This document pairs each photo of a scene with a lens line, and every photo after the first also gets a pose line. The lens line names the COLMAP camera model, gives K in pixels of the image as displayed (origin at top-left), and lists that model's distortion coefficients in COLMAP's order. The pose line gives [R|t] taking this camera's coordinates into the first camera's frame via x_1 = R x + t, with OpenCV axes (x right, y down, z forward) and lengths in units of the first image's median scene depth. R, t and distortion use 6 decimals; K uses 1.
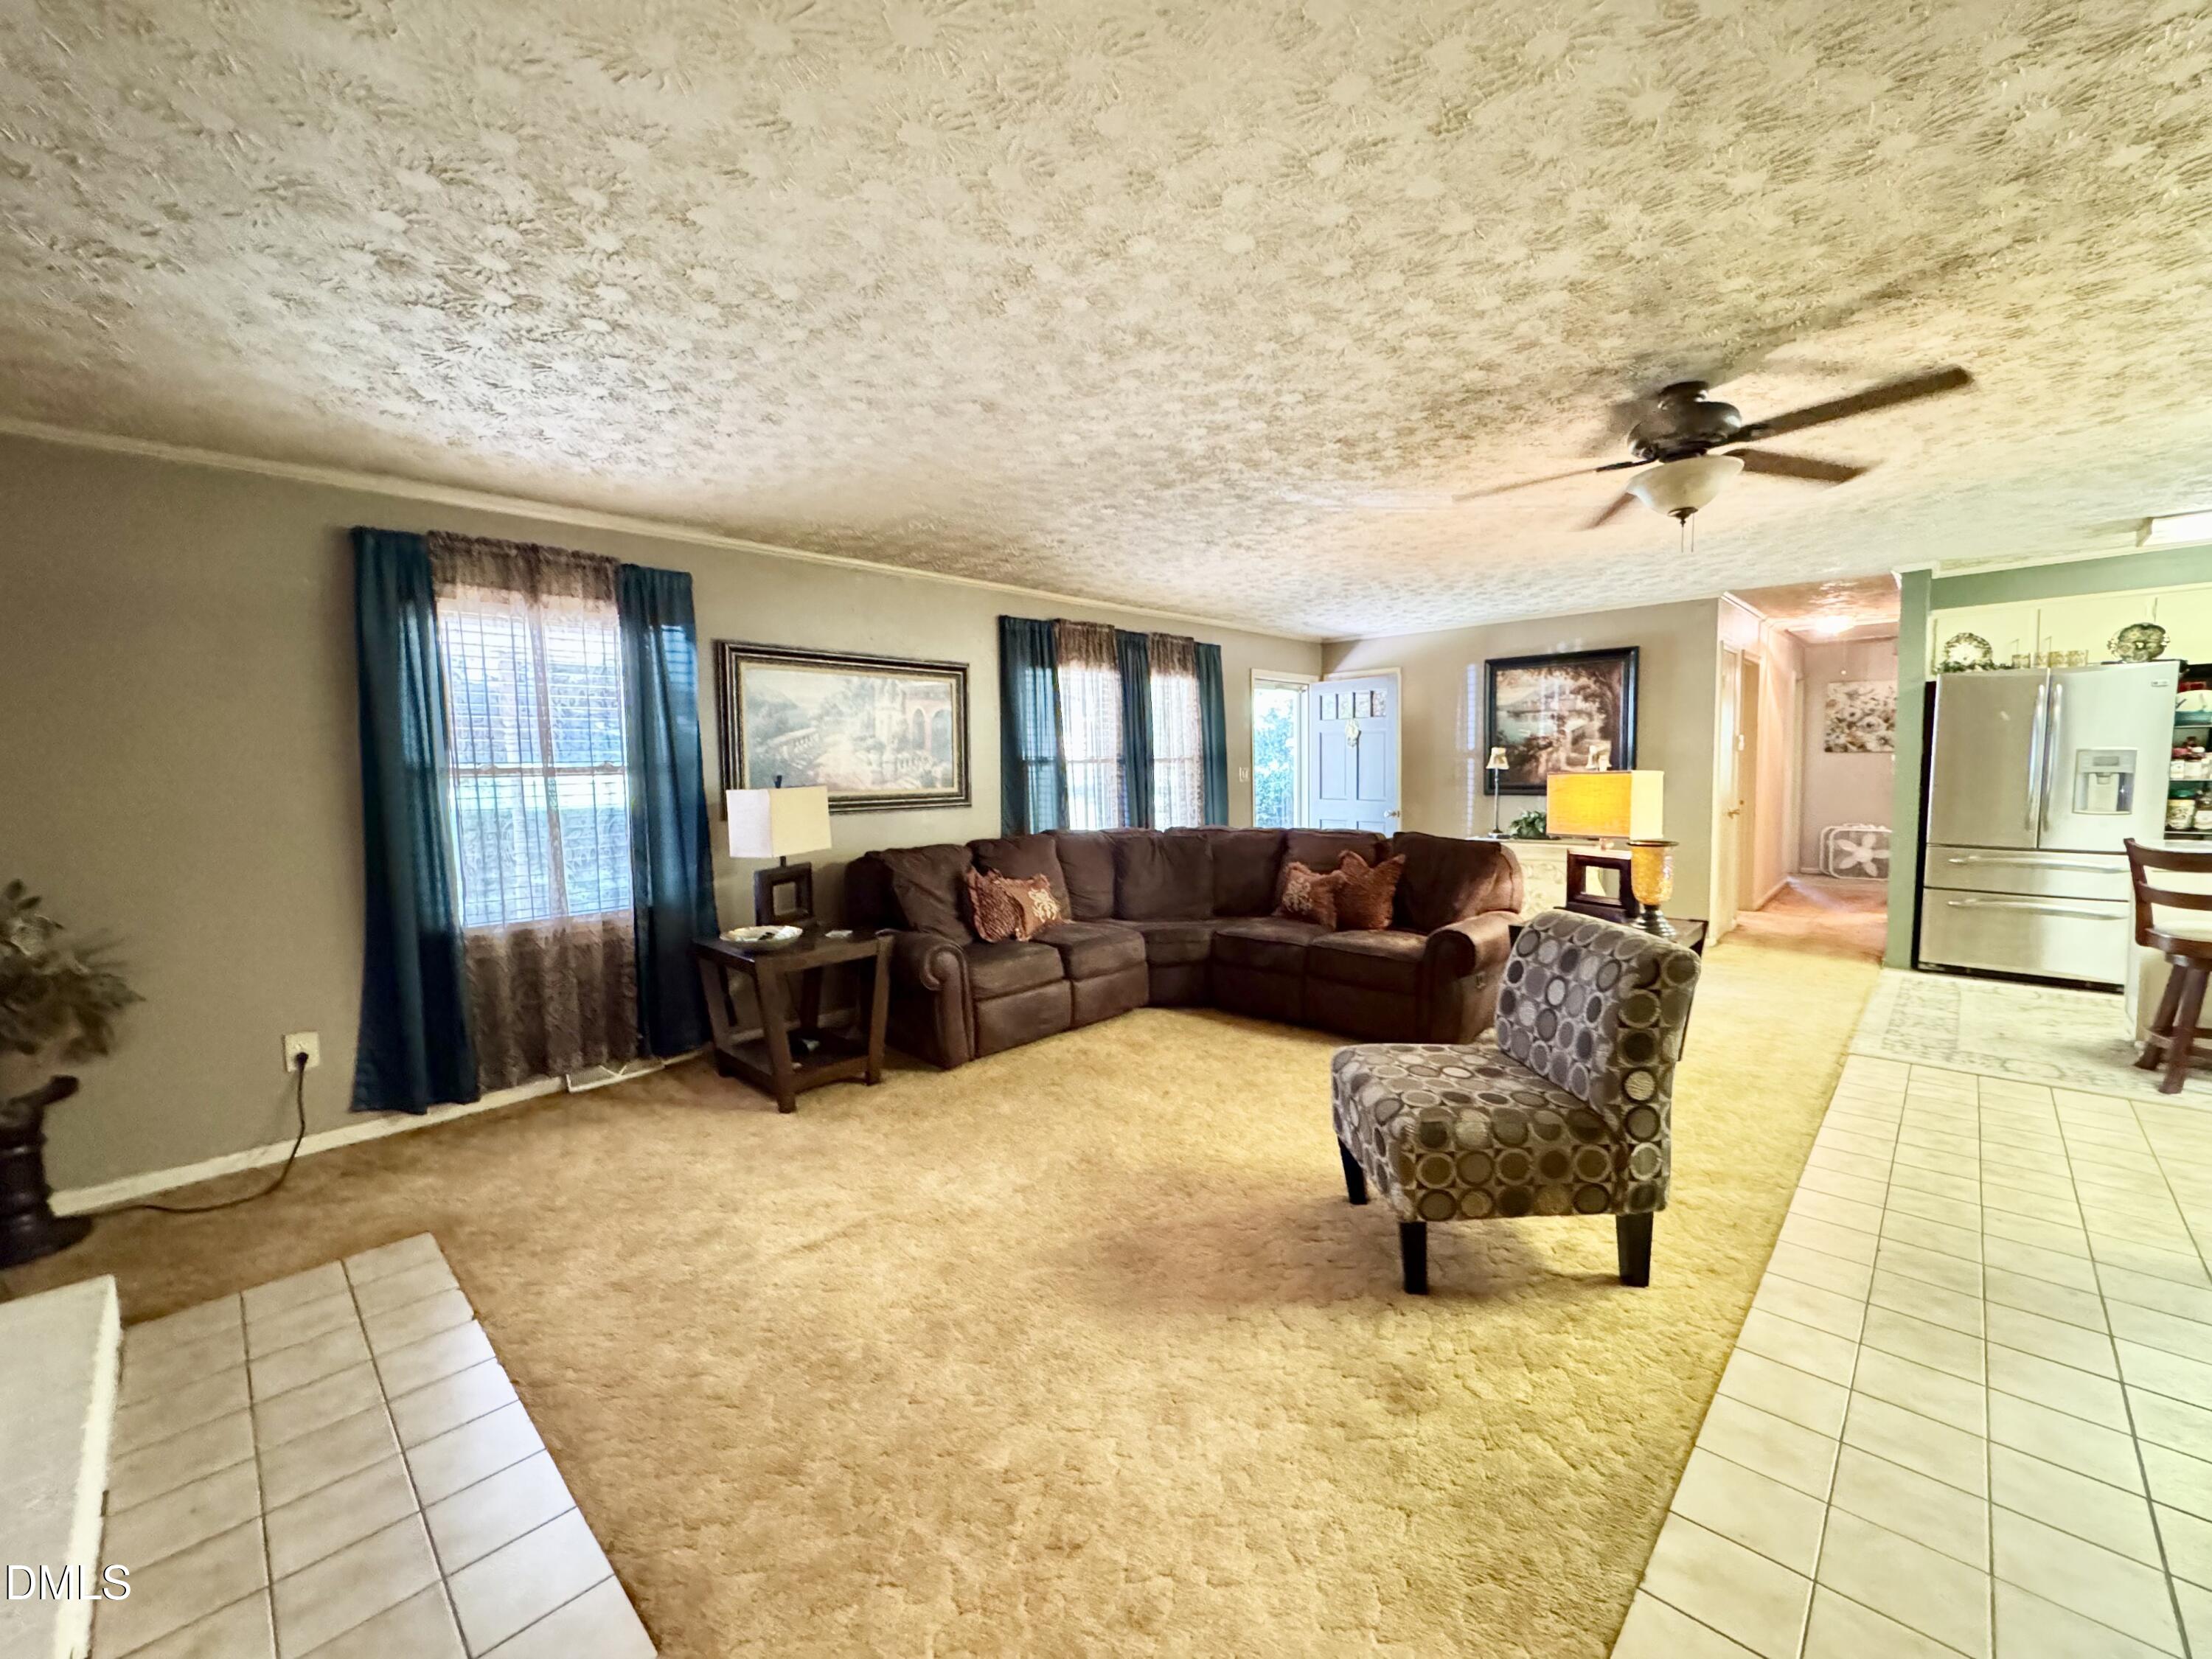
lens RADIAL K [[882.7, 0, 1108.5], [0, 882.7, 831.0], [0, 0, 1]] dist [-0.003082, -0.000083]
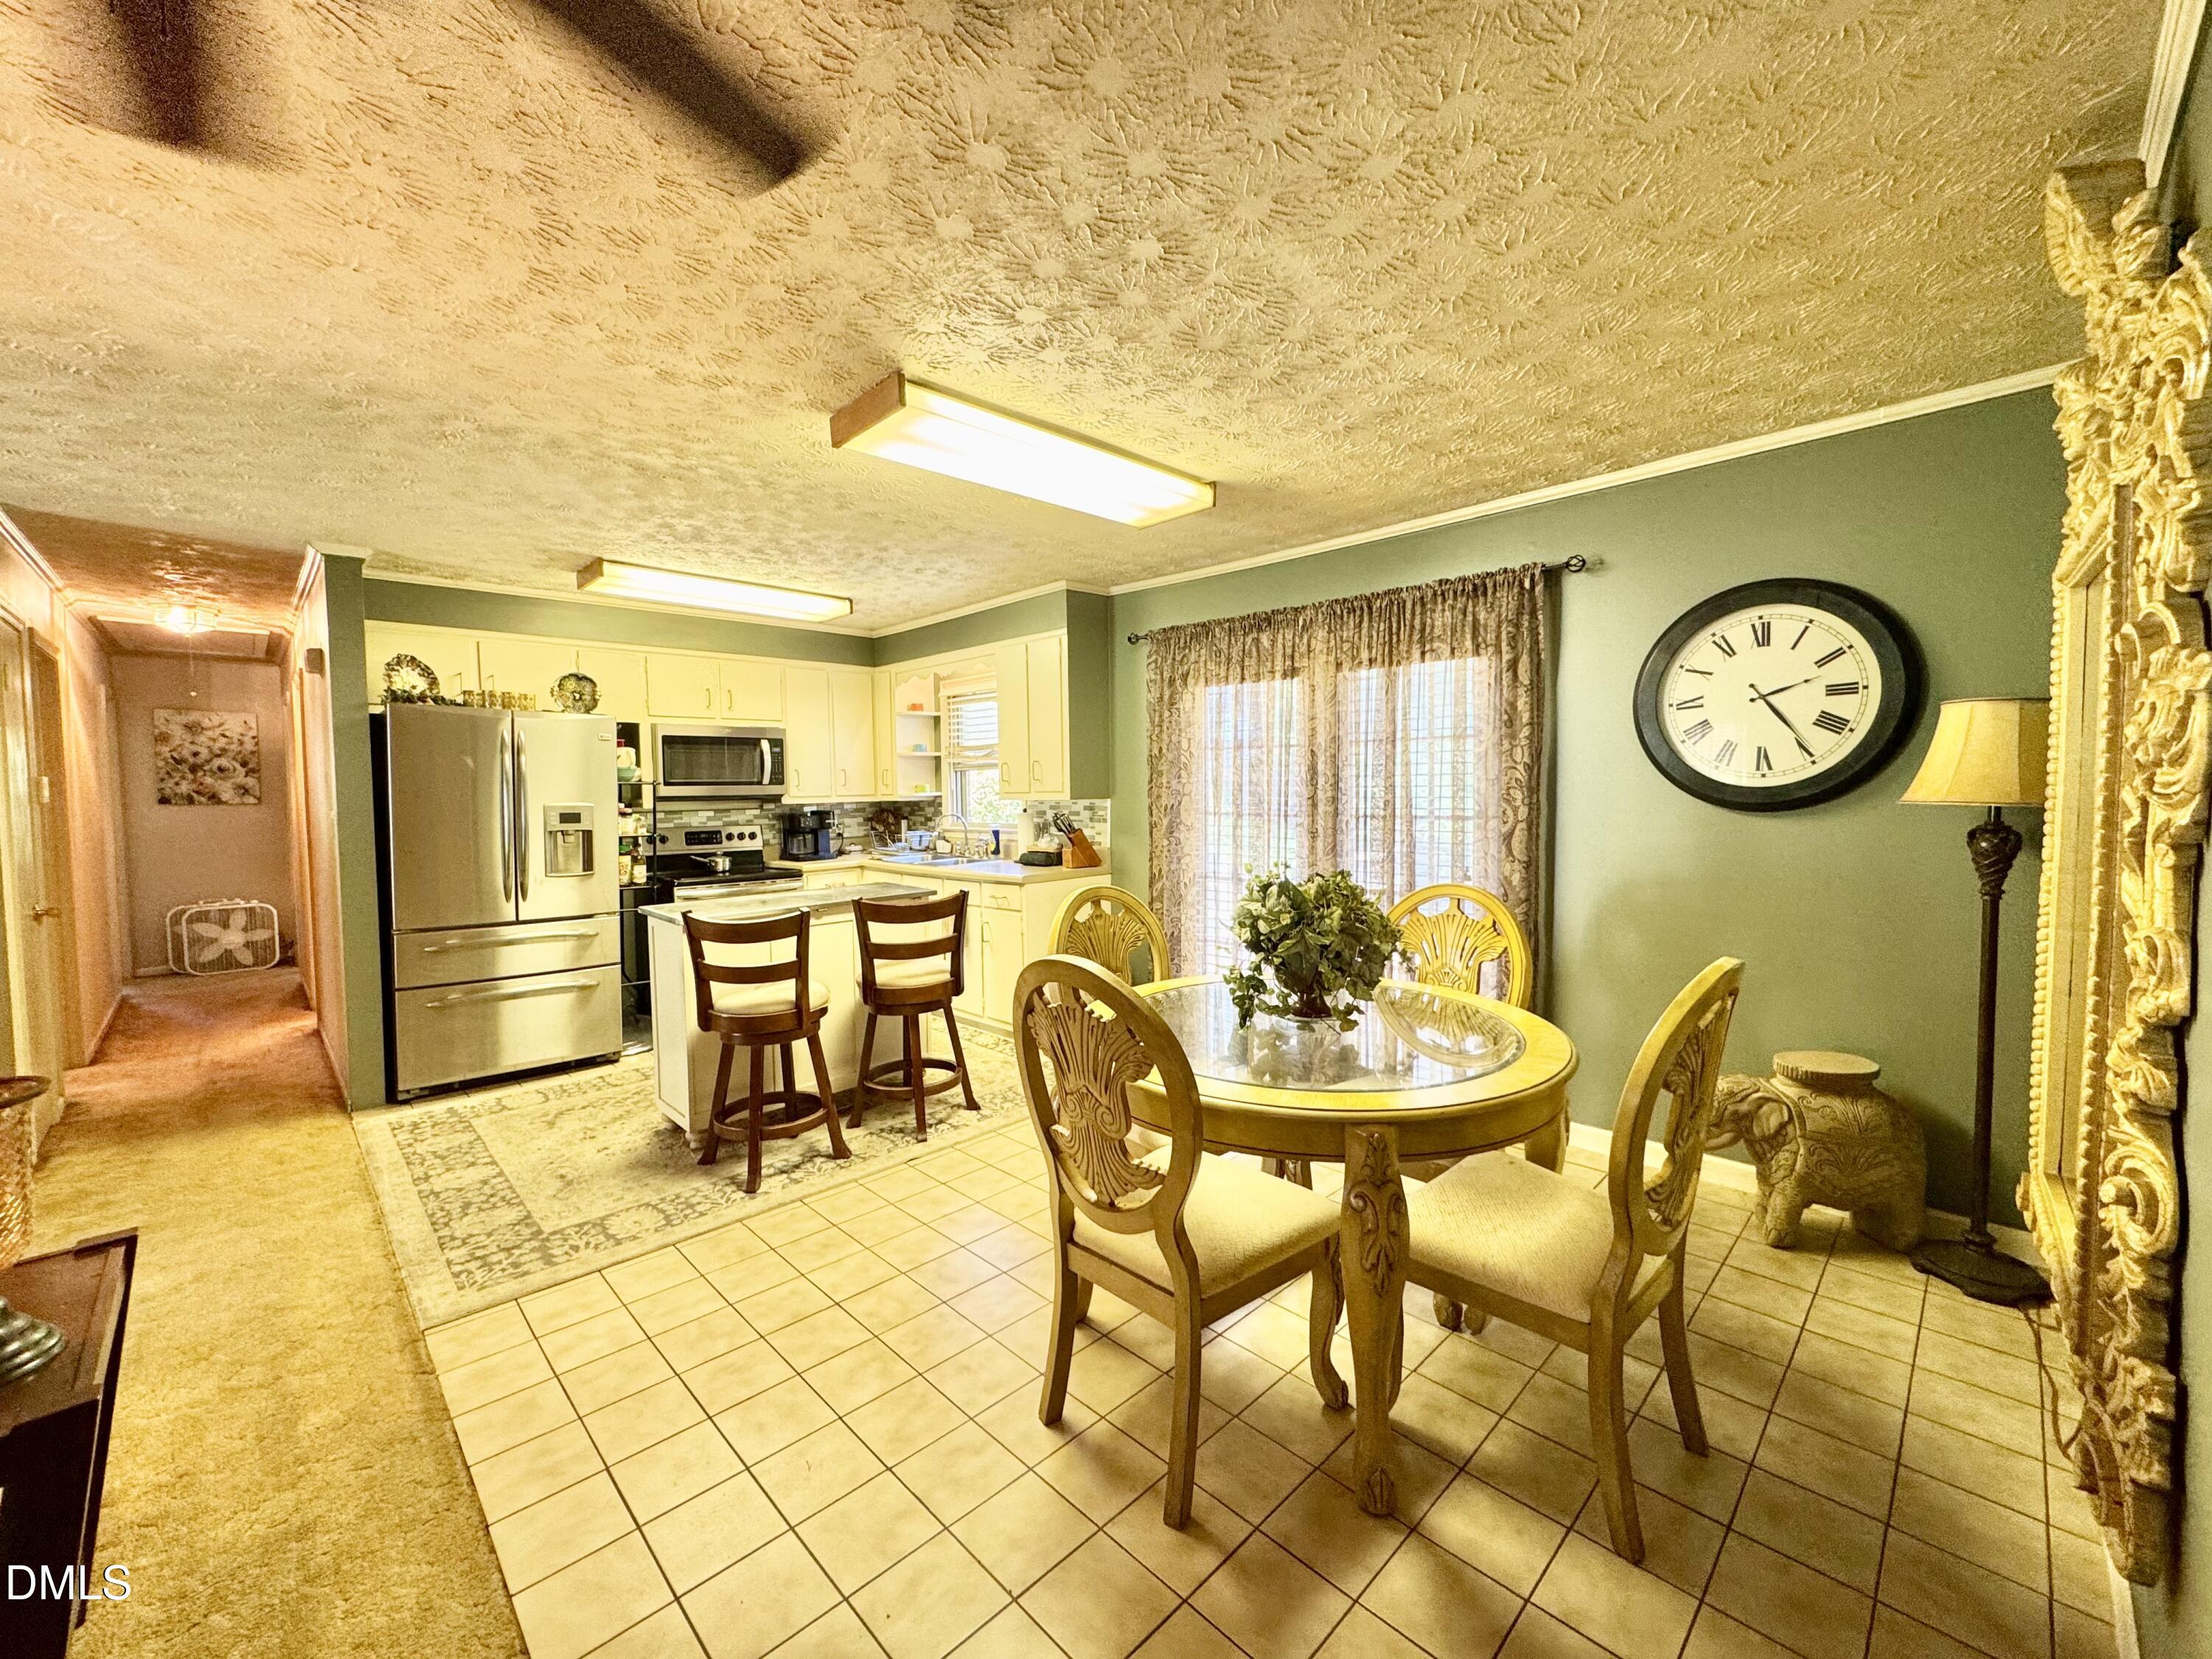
lens RADIAL K [[882.7, 0, 1101.0], [0, 882.7, 825.7], [0, 0, 1]] dist [-0.003082, -0.000083]
pose [[0.029825, -0.021327, 0.999328, 0.229704], [0.083299, 0.996348, 0.018777, -0.041724], [-0.996078, 0.082683, 0.031492, 0.411904]]
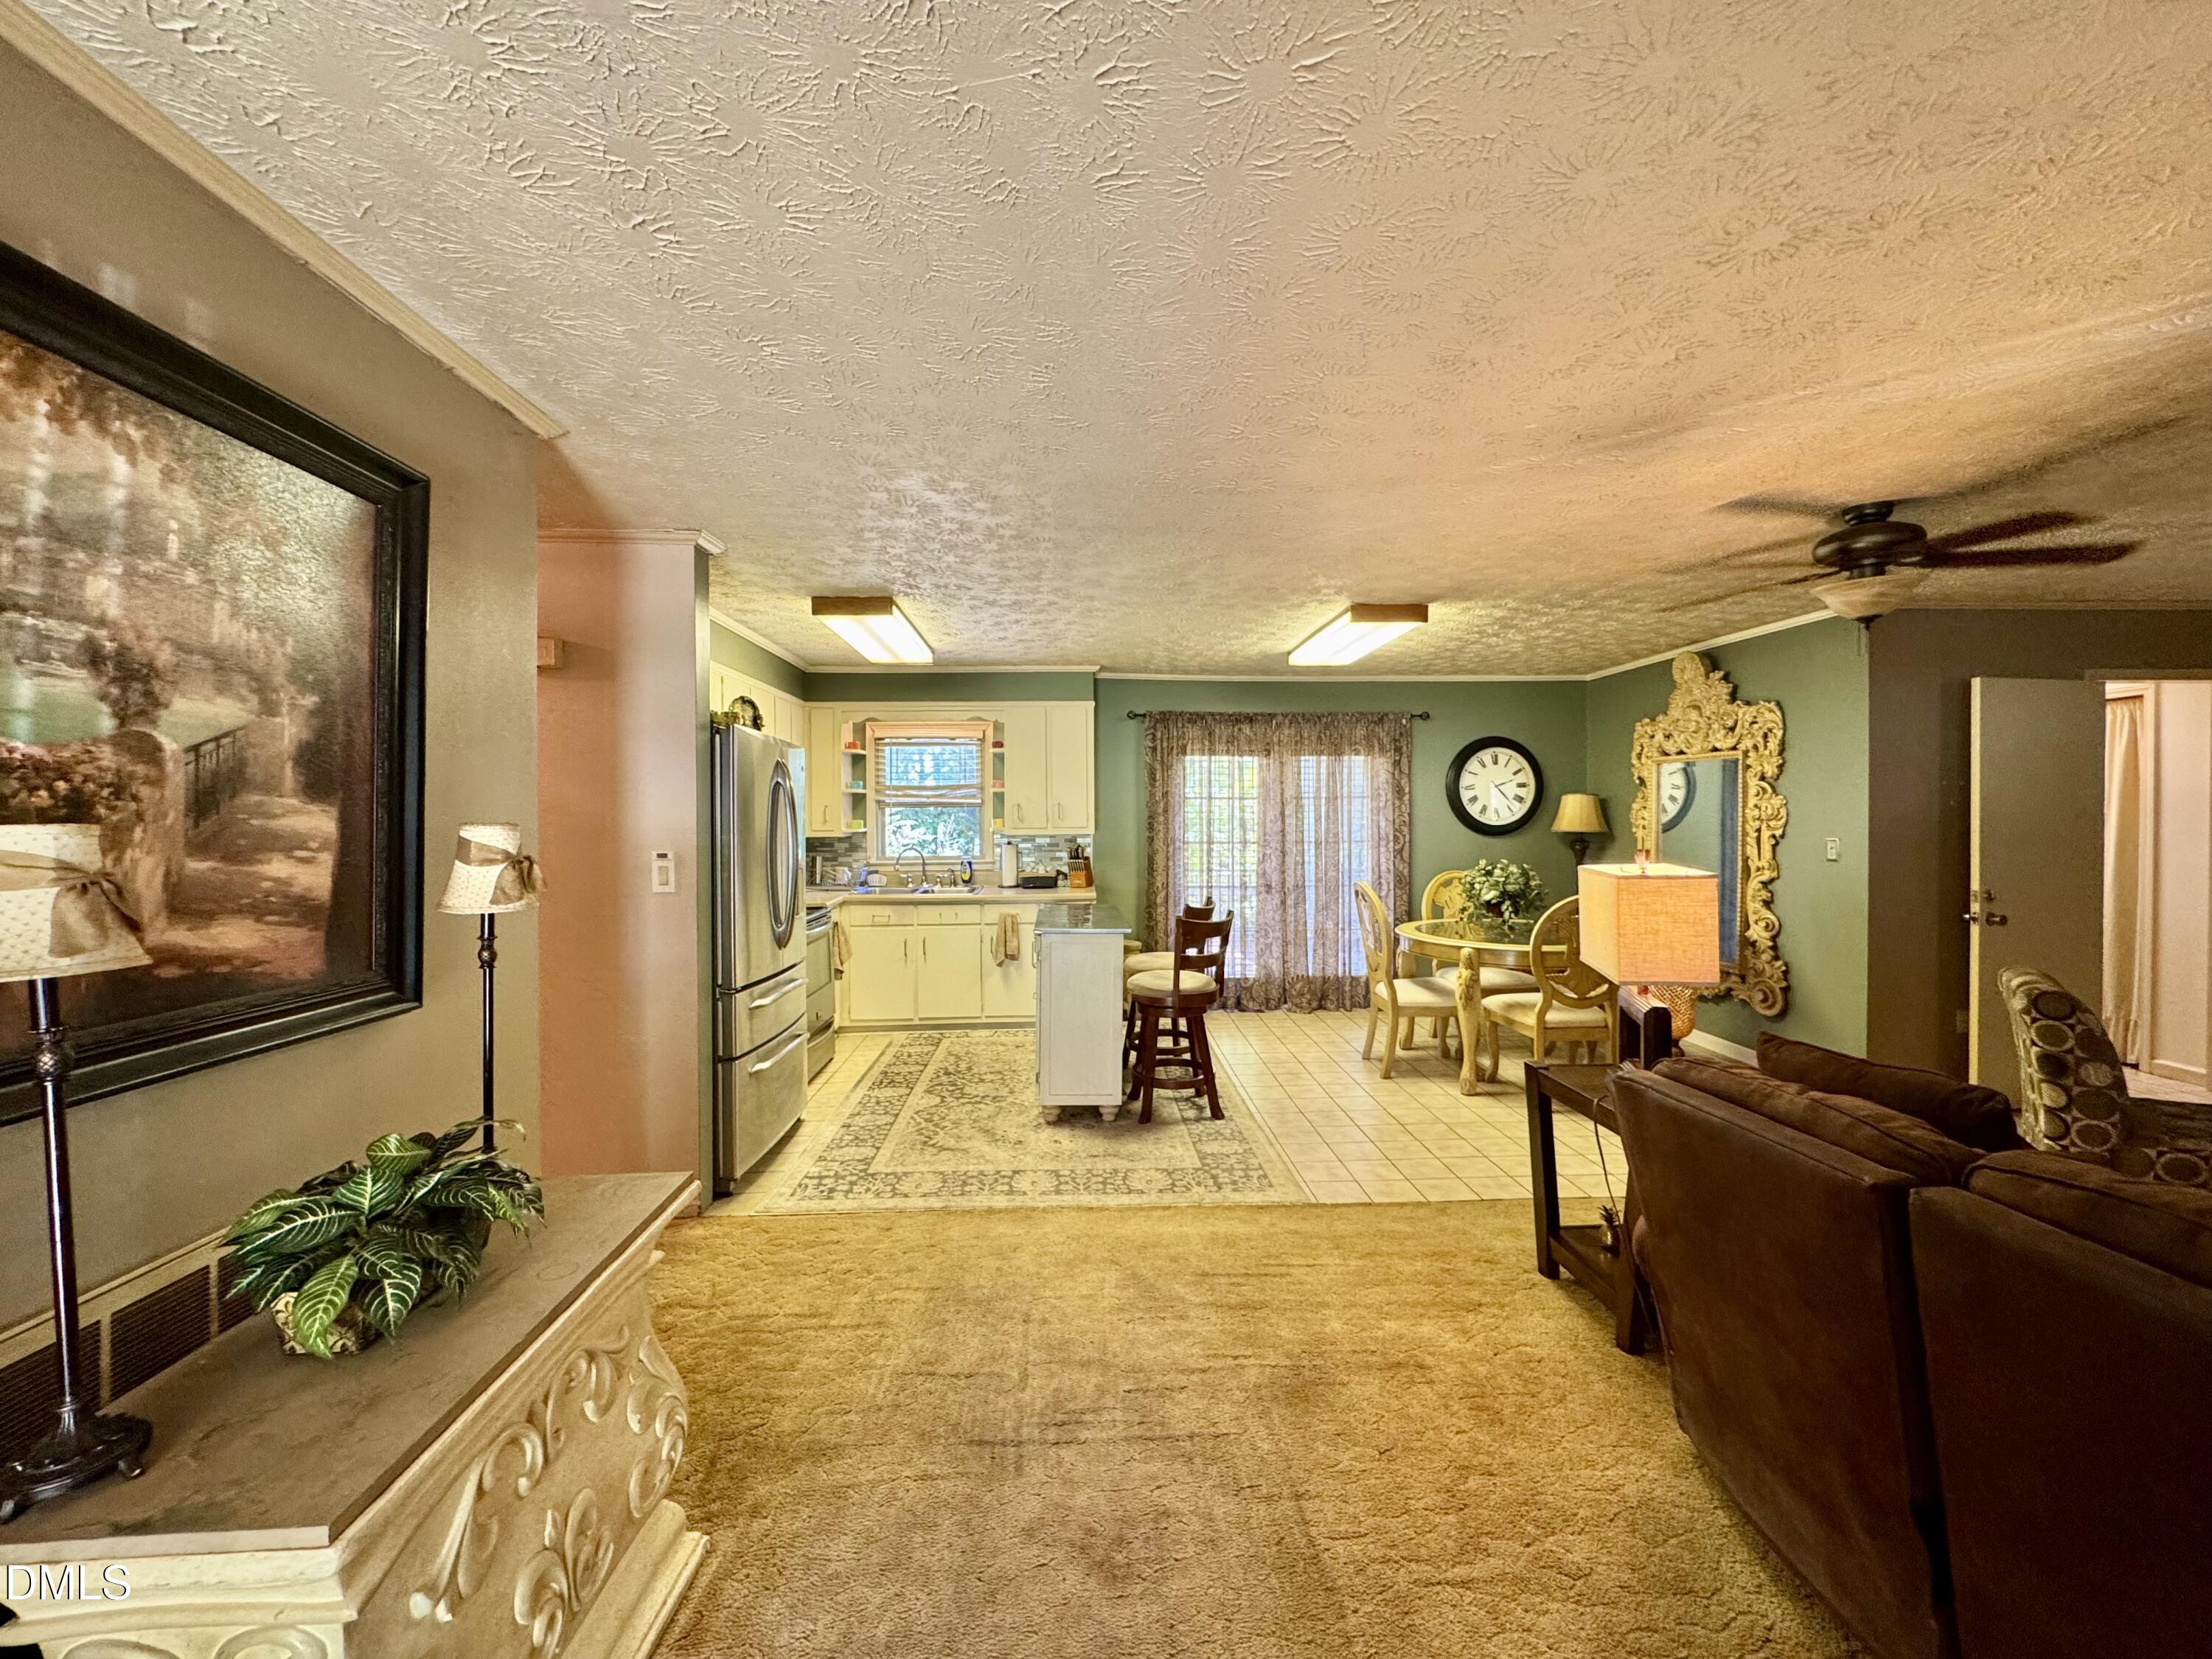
lens RADIAL K [[882.7, 0, 1101.6], [0, 882.7, 828.9], [0, 0, 1]] dist [-0.003082, -0.000083]
pose [[-0.718512, 0.017771, 0.695287, 0.323462], [0.071702, 0.996240, 0.048634, -0.122835], [-0.691809, 0.084797, -0.717085, 1.371153]]
